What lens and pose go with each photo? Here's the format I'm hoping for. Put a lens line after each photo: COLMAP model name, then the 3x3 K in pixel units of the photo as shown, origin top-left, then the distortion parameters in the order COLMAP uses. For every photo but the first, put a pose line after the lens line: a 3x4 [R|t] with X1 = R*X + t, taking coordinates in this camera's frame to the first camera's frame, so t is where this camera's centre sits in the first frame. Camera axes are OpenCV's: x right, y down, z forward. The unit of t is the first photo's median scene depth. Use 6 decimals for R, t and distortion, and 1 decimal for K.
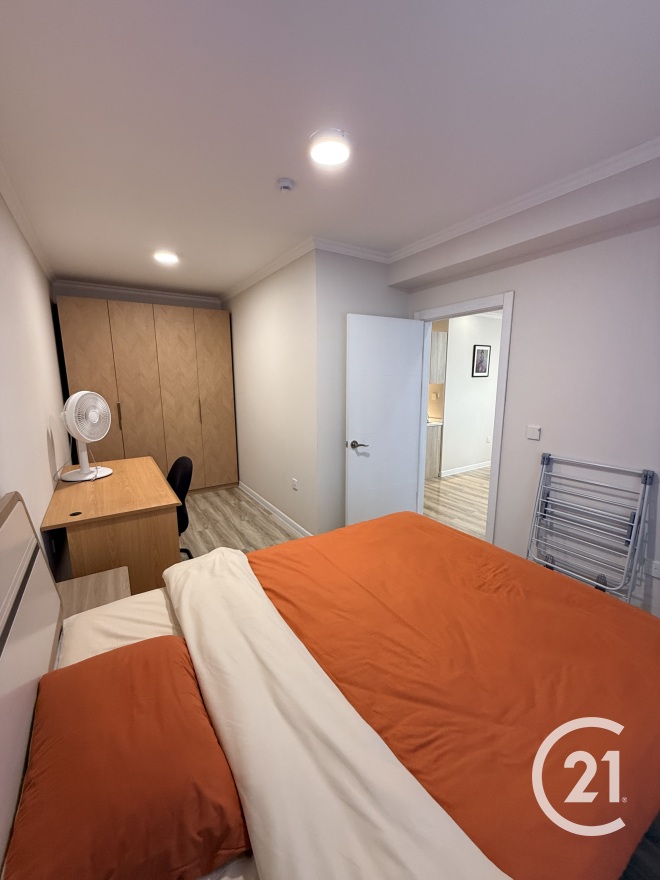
lens RADIAL K [[352.5, 0, 329.4], [0, 352.5, 437.8], [0, 0, 1]] dist [-0.000469, 0.000221]
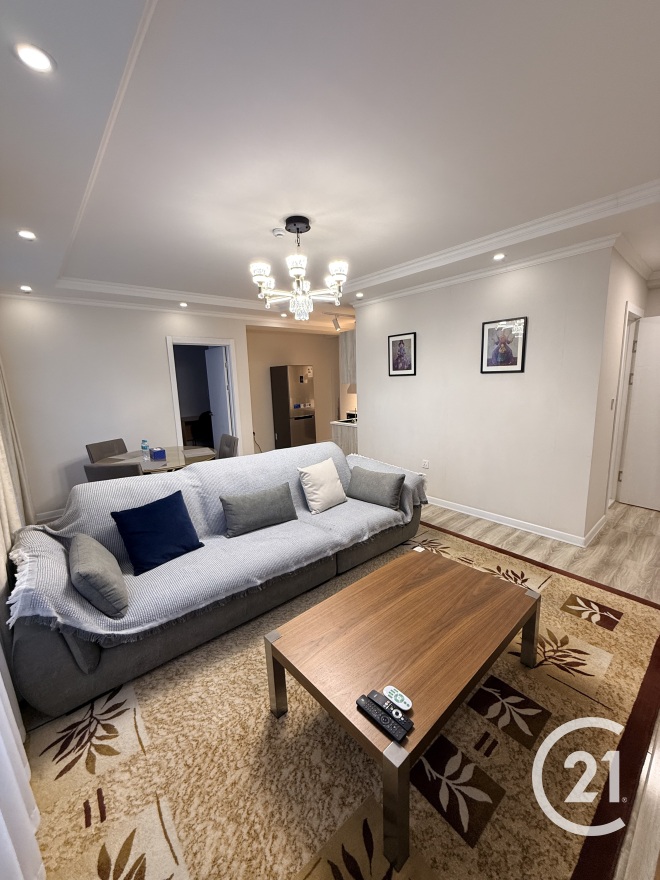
lens RADIAL K [[352.5, 0, 329.4], [0, 352.5, 437.8], [0, 0, 1]] dist [-0.000469, 0.000221]
pose [[0.142848, 0.169123, -0.975188, 1.195131], [-0.134161, 0.979507, 0.150220, -0.136397], [0.980610, 0.109374, 0.162610, 0.747221]]
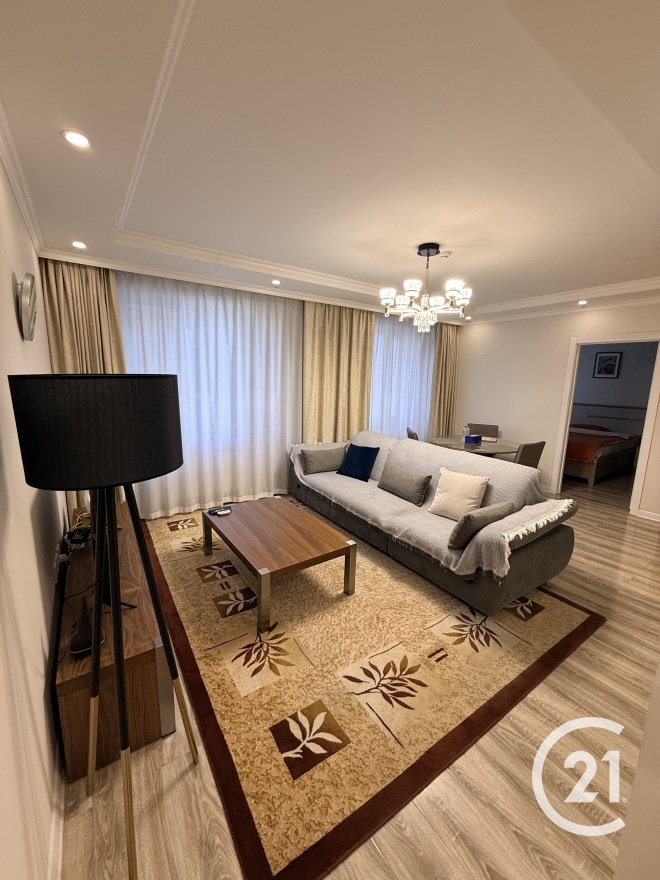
lens RADIAL K [[348.9, 0, 330.0], [0, 348.9, 440.0], [0, 0, 1]] dist [0.002772, 0.000407]
pose [[-0.998994, -0.008984, -0.043930, 0.872915], [-0.023518, 0.939135, 0.342742, -0.238708], [0.038176, 0.343430, -0.938402, 1.313993]]
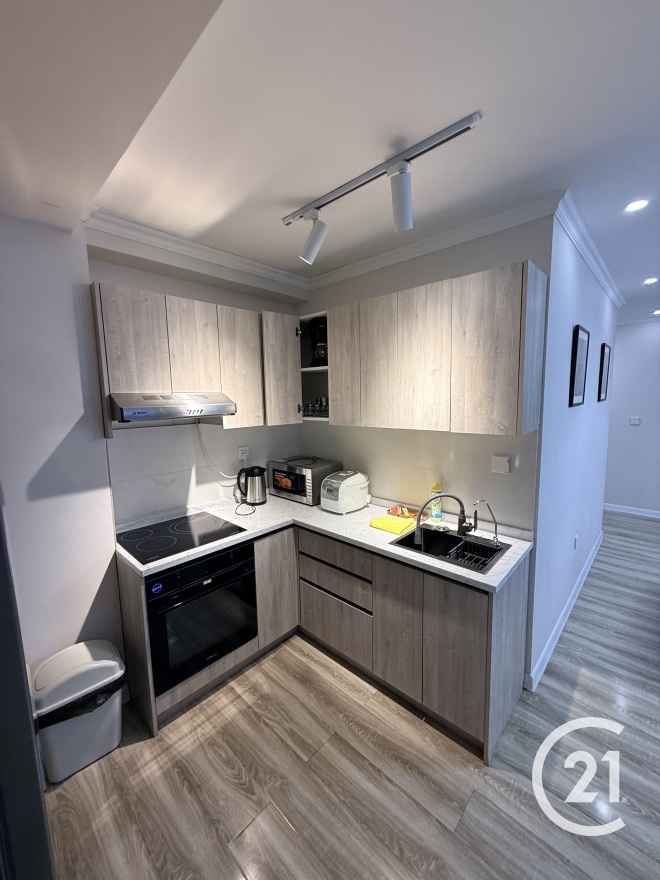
lens RADIAL K [[352.5, 0, 329.4], [0, 352.5, 437.8], [0, 0, 1]] dist [-0.000469, 0.000221]
pose [[0.969963, -0.045521, 0.238957, 0.047731], [0.059088, 0.997004, -0.049921, -0.133304], [-0.235968, 0.062541, 0.969746, 0.678766]]
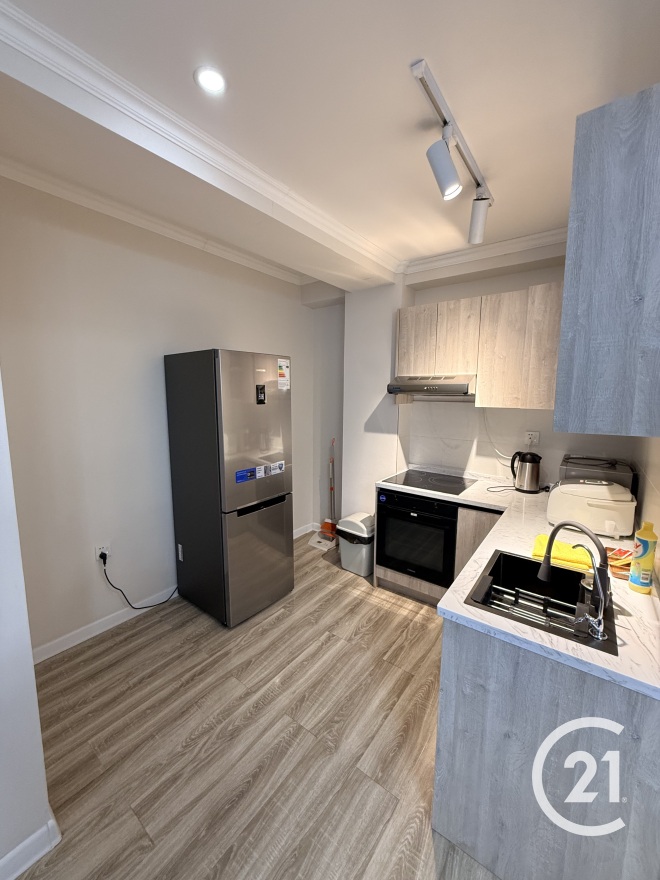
lens RADIAL K [[352.5, 0, 329.4], [0, 352.5, 437.8], [0, 0, 1]] dist [-0.000469, 0.000221]
pose [[0.348185, 0.124765, -0.929086, 0.378011], [-0.168817, 0.983245, 0.068772, -0.130688], [0.922100, 0.132900, 0.363414, 0.759441]]
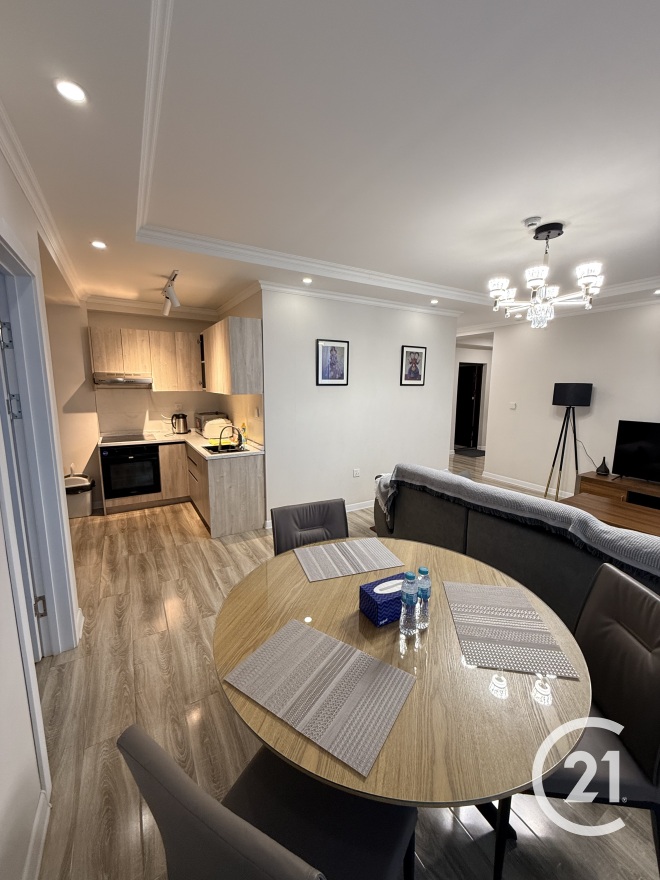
lens RADIAL K [[352.5, 0, 329.4], [0, 352.5, 437.8], [0, 0, 1]] dist [-0.000469, 0.000221]
pose [[0.999254, 0.014703, -0.035722, 0.455382], [-0.015365, 0.999714, -0.018320, -0.055835], [0.035442, 0.018855, 0.999194, 0.303959]]
